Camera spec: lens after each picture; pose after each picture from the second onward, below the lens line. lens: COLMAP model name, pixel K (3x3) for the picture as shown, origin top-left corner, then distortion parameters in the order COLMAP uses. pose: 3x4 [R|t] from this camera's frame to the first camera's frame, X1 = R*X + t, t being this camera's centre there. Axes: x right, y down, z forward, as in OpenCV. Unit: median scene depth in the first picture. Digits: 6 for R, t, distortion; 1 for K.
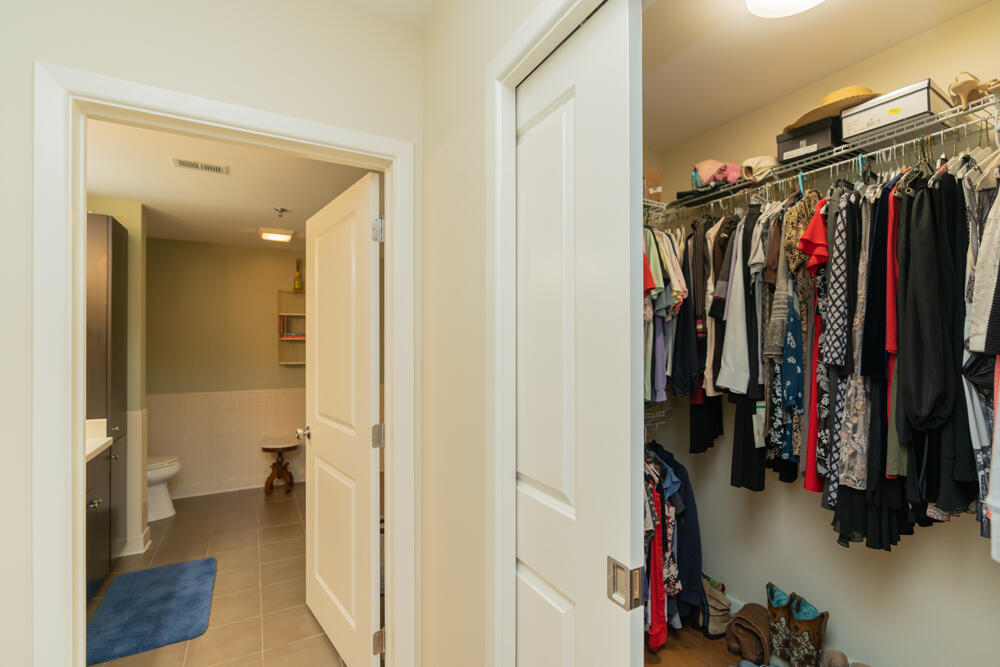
lens RADIAL K [[450.5, 0, 498.0], [0, 450.5, 340.9], [0, 0, 1]] dist [-0.003894, 0.000030]
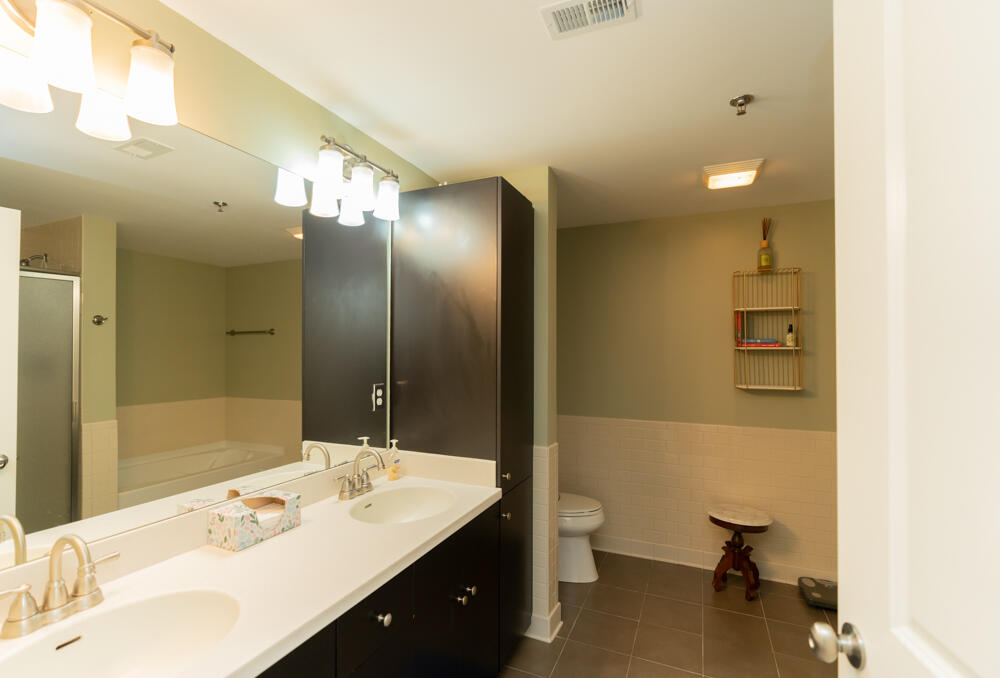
lens RADIAL K [[443.1, 0, 500.0], [0, 443.1, 339.0], [0, 0, 1]] dist [-0.011794, -0.000196]
pose [[0.601788, -0.015566, -0.798505, -0.220568], [-0.004138, 0.999736, -0.022608, -0.002768], [0.798646, 0.016909, 0.601564, 0.420770]]
